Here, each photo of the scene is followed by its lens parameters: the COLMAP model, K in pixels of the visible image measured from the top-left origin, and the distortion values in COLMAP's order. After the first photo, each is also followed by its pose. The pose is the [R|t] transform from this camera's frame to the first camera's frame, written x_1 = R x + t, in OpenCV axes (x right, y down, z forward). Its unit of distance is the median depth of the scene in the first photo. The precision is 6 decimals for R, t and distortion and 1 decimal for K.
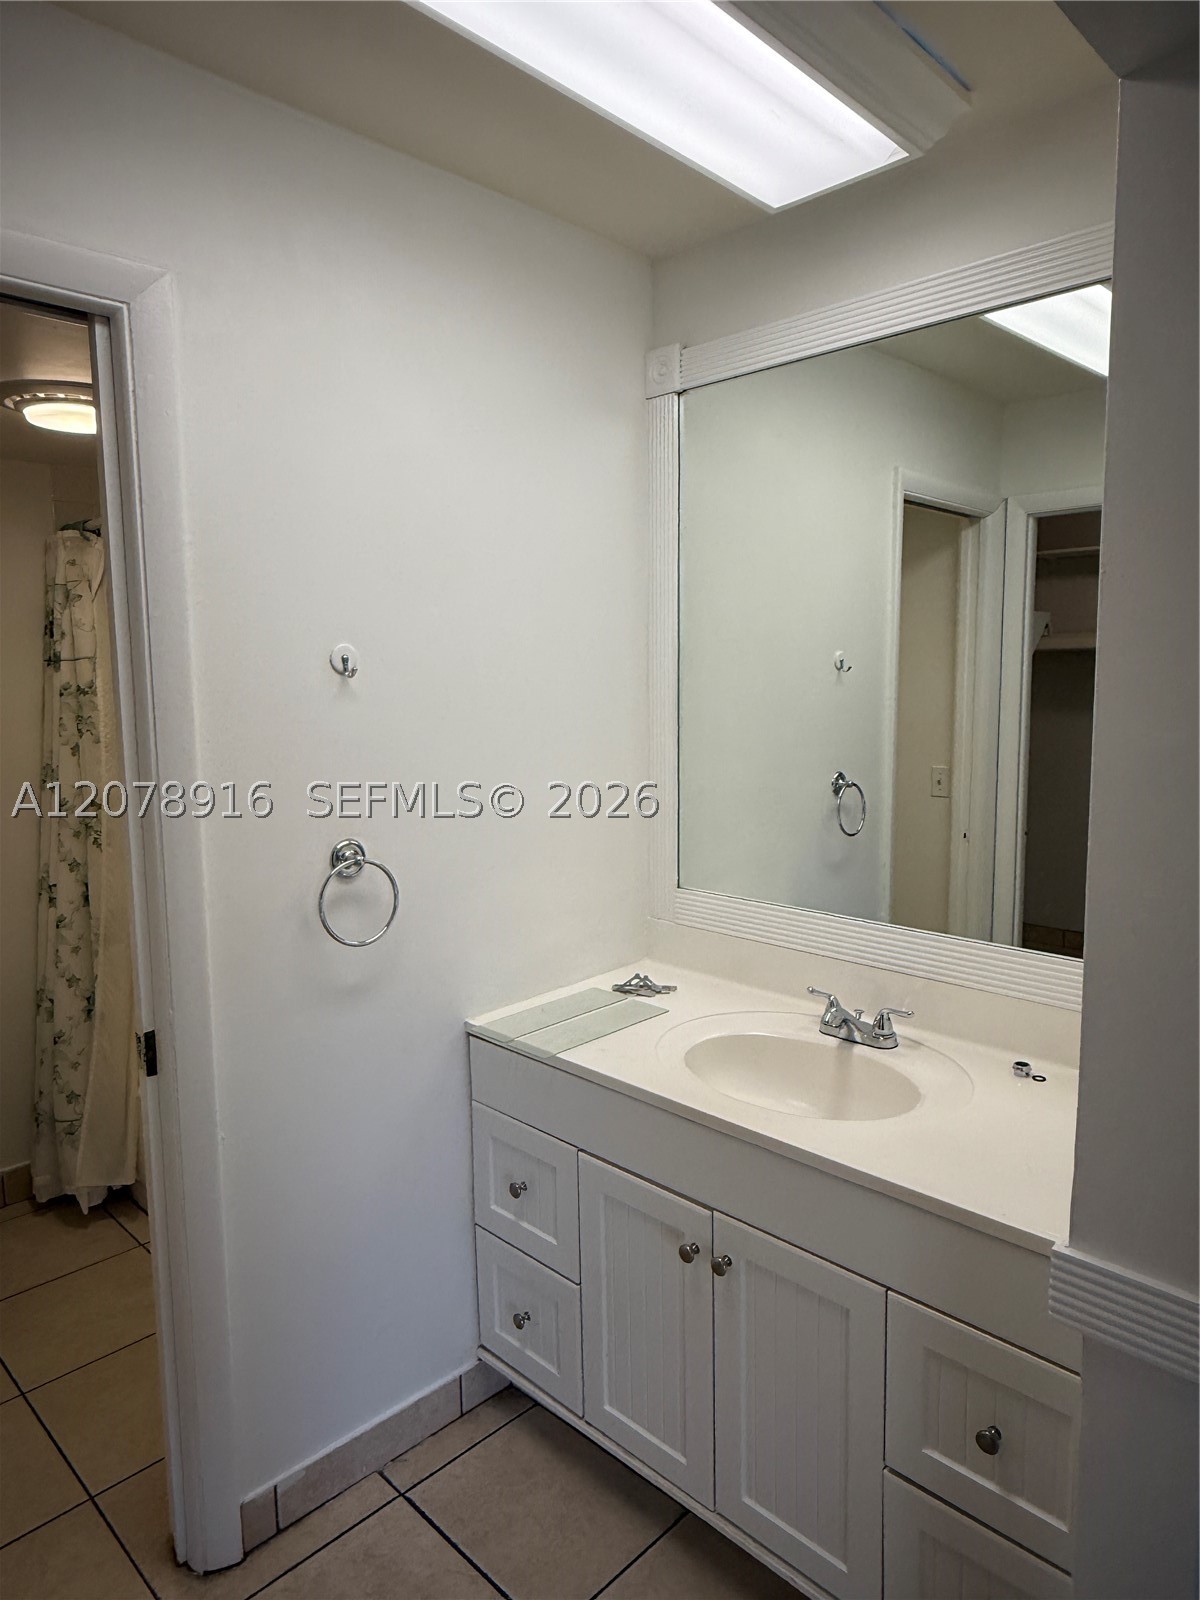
lens RADIAL K [[1022.5, 0, 591.7], [0, 1022.5, 797.5], [0, 0, 1]] dist [-0.007302, 0.001958]
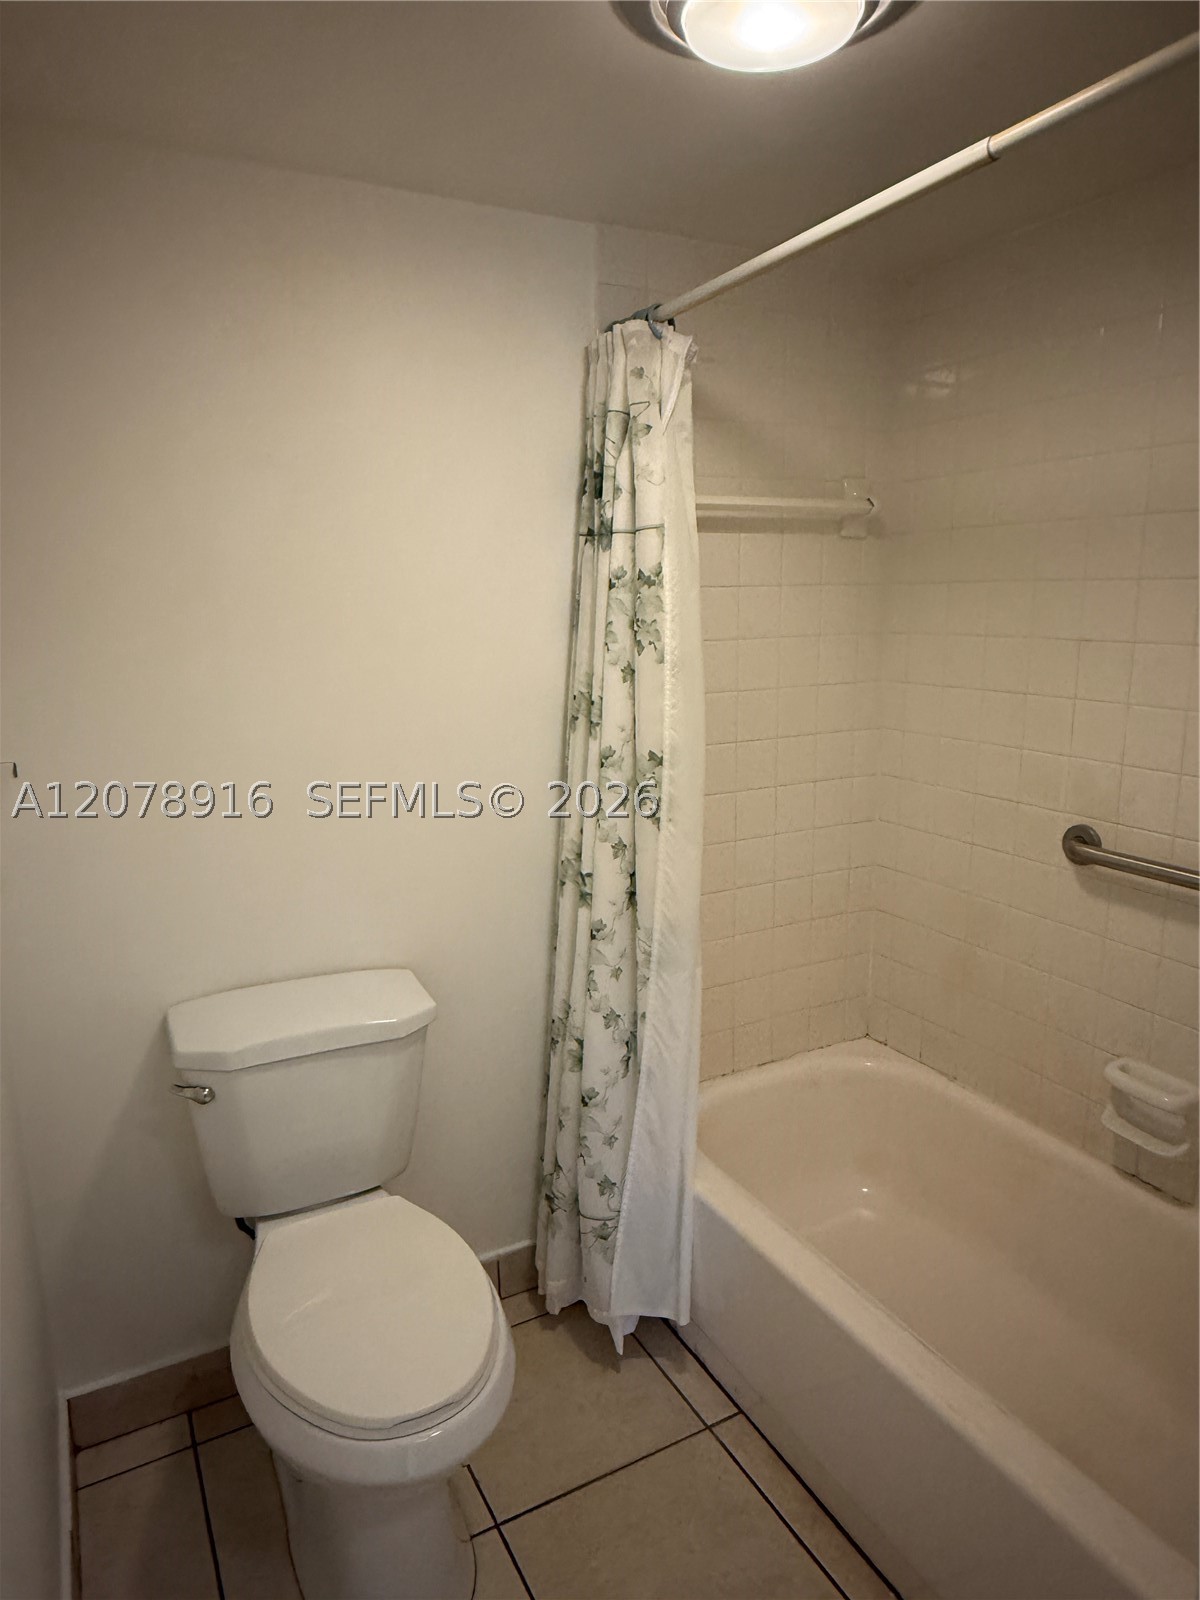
lens RADIAL K [[1022.5, 0, 599.7], [0, 1022.5, 804.1], [0, 0, 1]] dist [-0.007302, 0.001958]
pose [[0.954544, 0.058472, -0.292279, -0.327522], [-0.032894, 0.995246, 0.091675, -0.022291], [0.296250, -0.077893, 0.951929, 0.367678]]
